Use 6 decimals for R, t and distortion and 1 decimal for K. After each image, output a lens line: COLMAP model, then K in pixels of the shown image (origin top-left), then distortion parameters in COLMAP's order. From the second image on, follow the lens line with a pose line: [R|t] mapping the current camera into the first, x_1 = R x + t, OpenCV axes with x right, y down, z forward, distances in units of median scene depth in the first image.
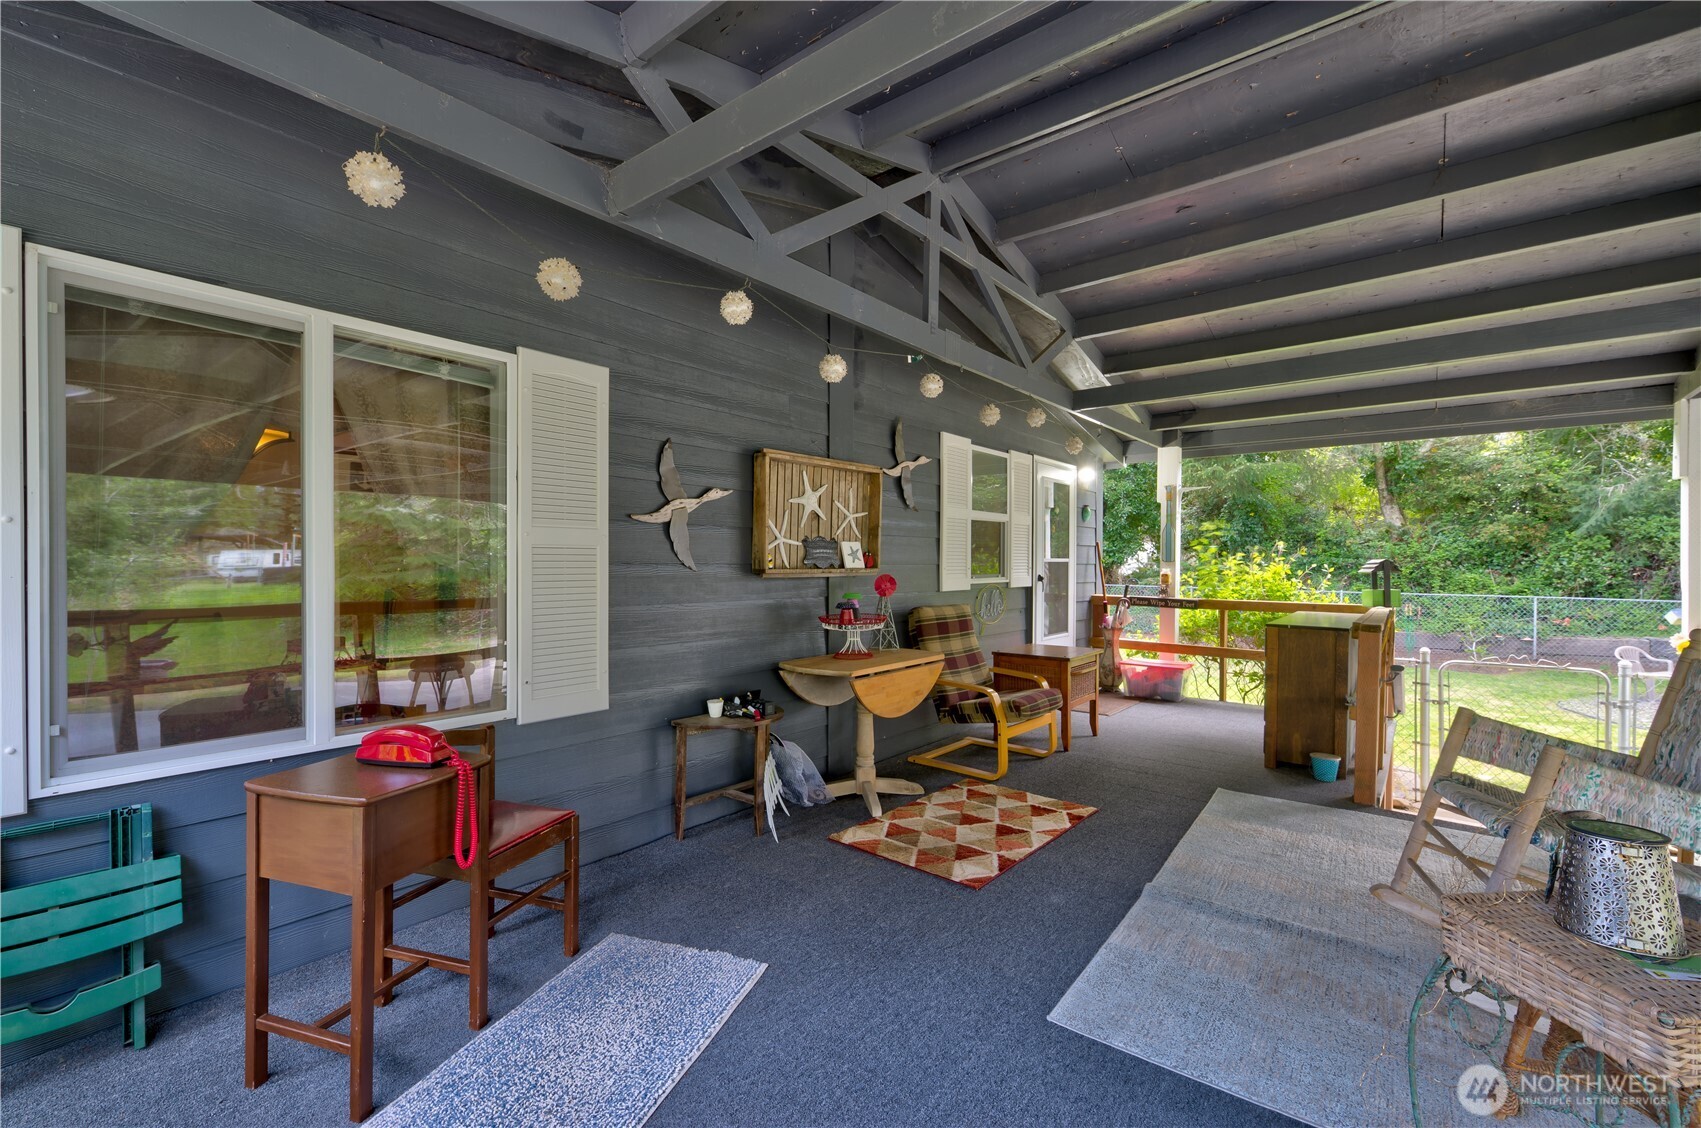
lens RADIAL K [[713.1, 0, 859.5], [0, 713.1, 562.4], [0, 0, 1]] dist [0.000725, -0.000563]
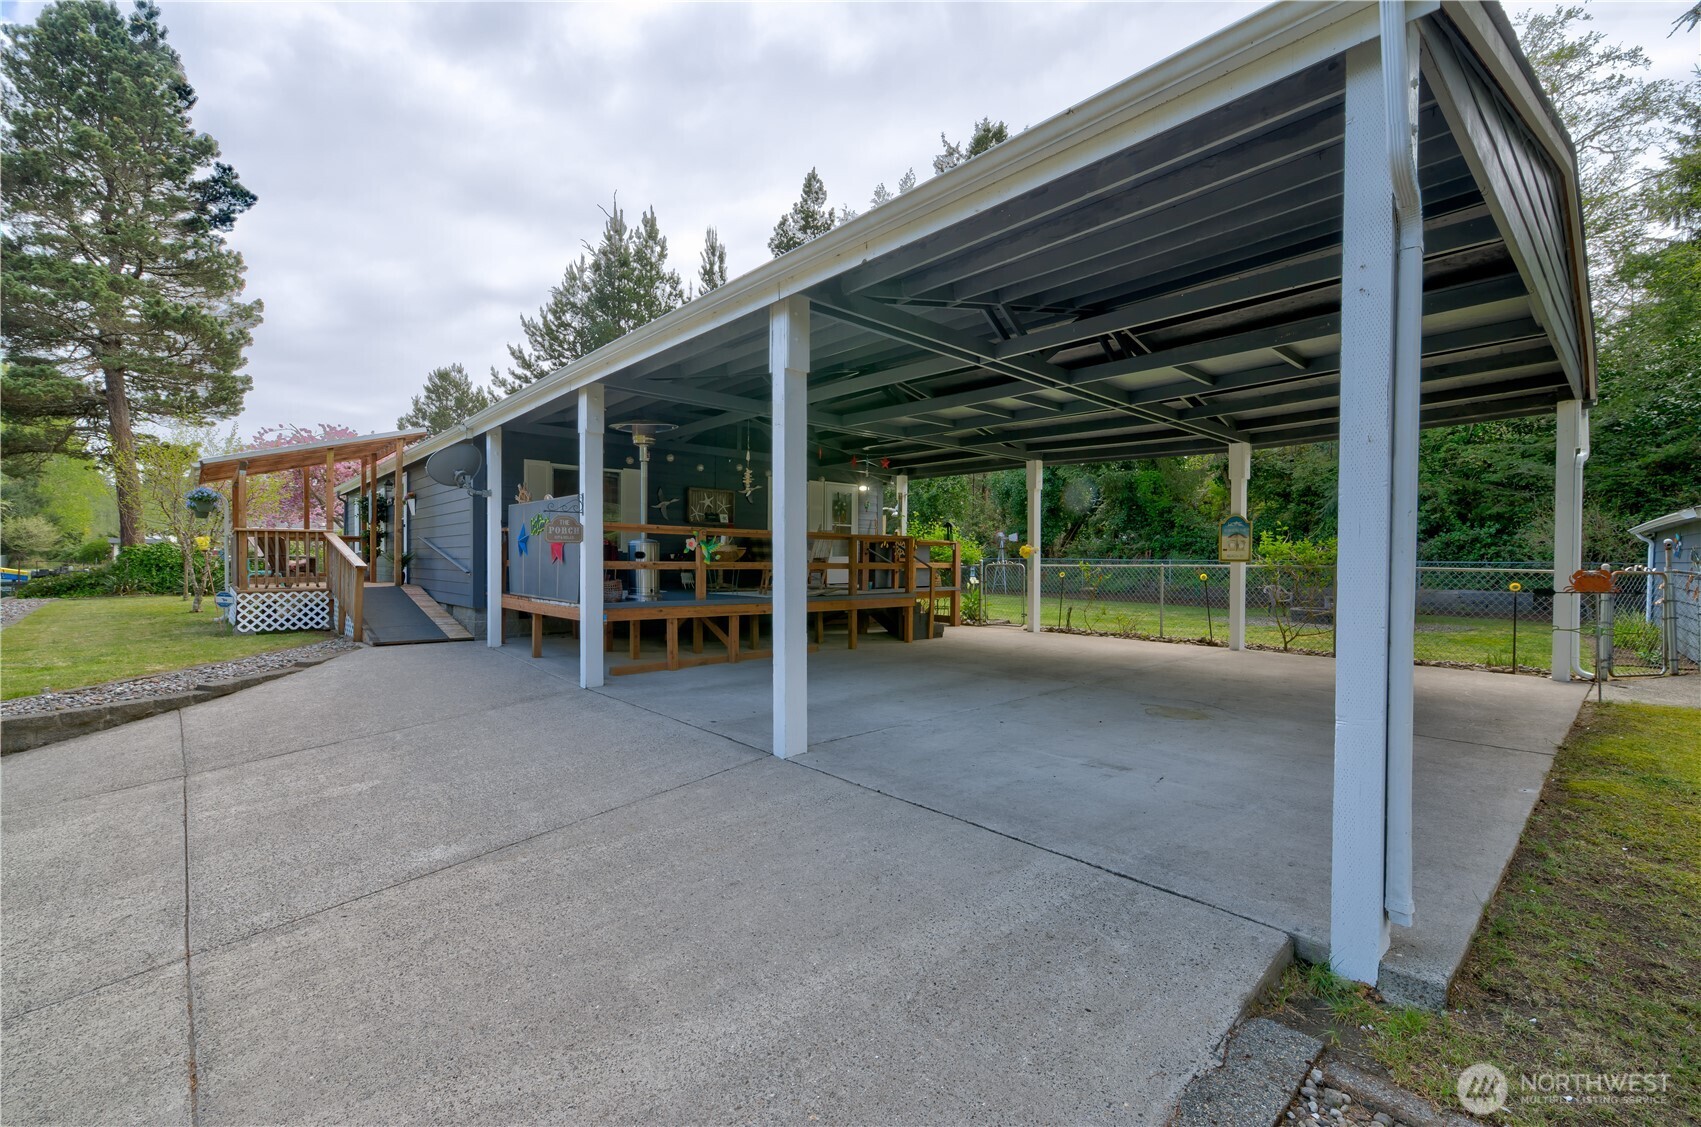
lens RADIAL K [[713.1, 0, 859.5], [0, 713.1, 561.9], [0, 0, 1]] dist [0.000725, -0.000563]
pose [[0.988317, 0.001256, -0.152409, 0.293477], [-0.001304, 0.999999, -0.000213, 0.050229], [0.152408, 0.000409, 0.988318, -0.563553]]
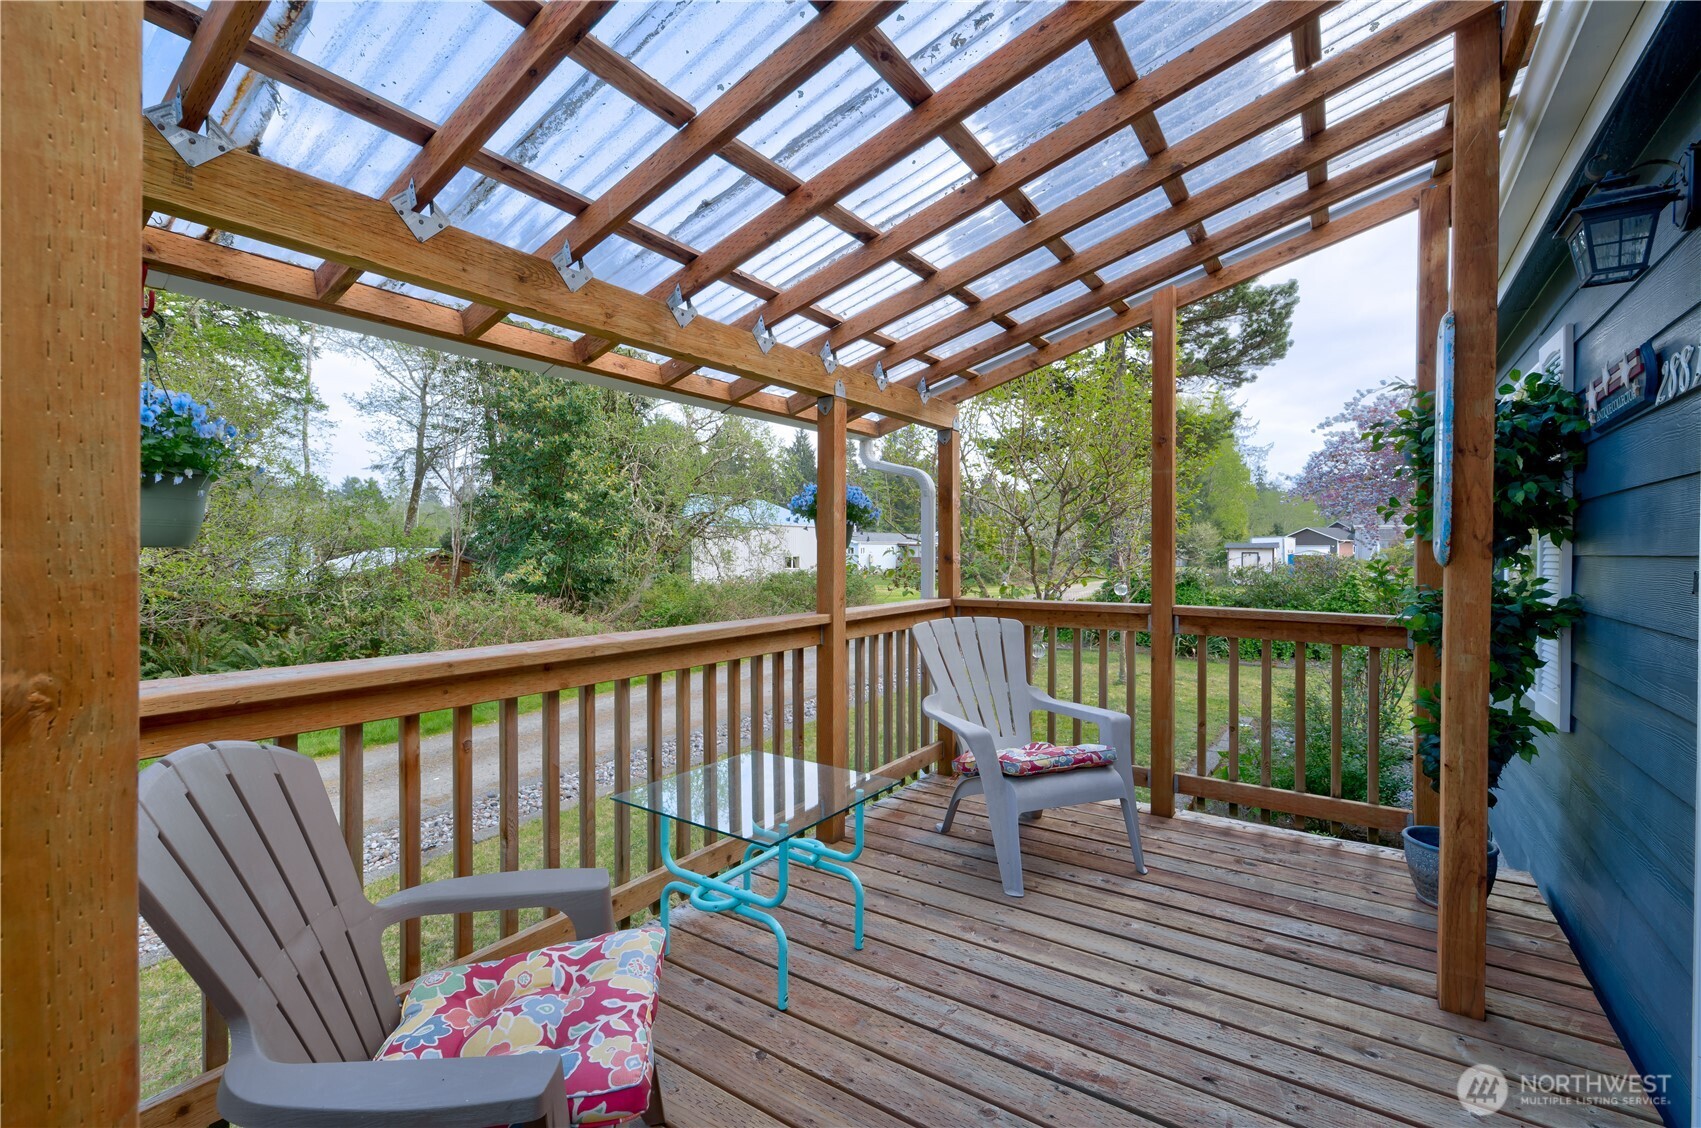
lens RADIAL K [[747.3, 0, 851.1], [0, 747.3, 556.6], [0, 0, 1]] dist [0.000944, 0.000089]
pose [[0.084917, 0.005746, -0.996371, -0.356448], [-0.005931, 0.999969, 0.005262, 0.004288], [0.996370, 0.005462, 0.084949, 0.143356]]
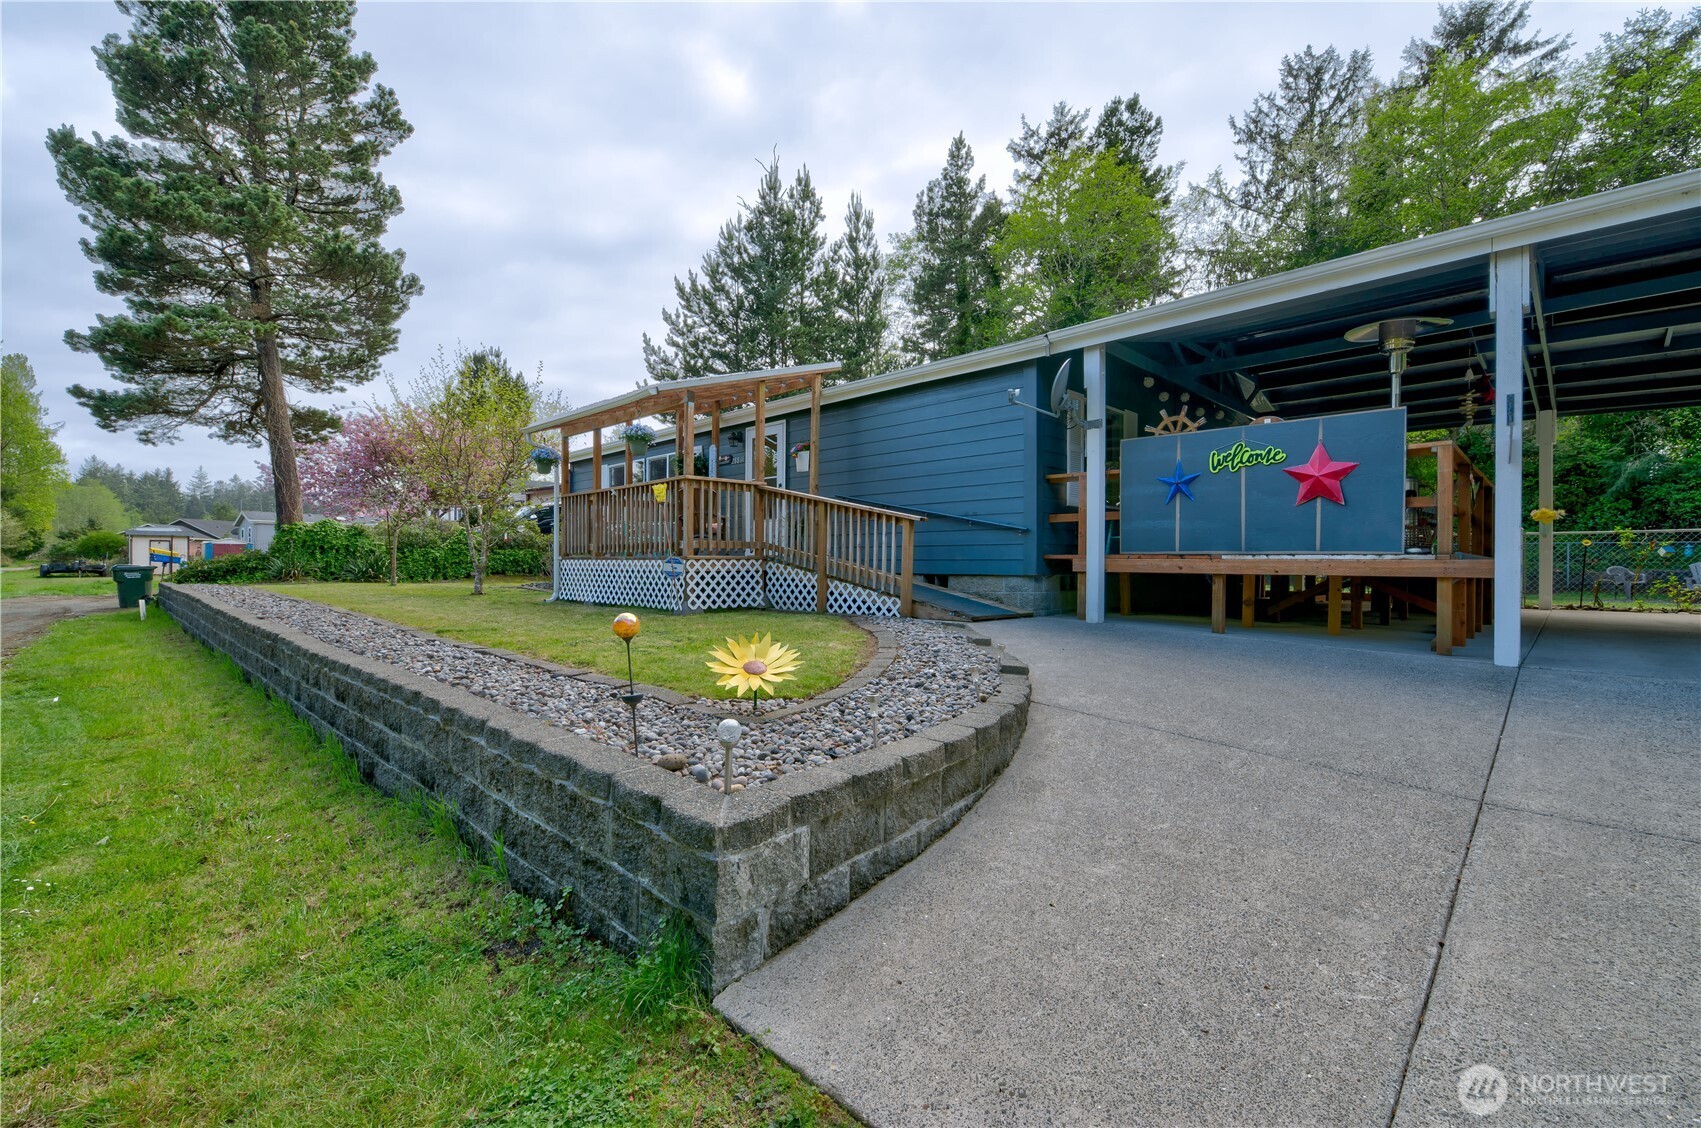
lens RADIAL K [[713.1, 0, 859.5], [0, 713.1, 562.4], [0, 0, 1]] dist [0.000725, -0.000563]
pose [[0.994581, 0.000716, -0.103962, -0.258657], [-0.001104, 0.999993, -0.003671, 0.087592], [0.103959, 0.003765, 0.994574, -0.487818]]
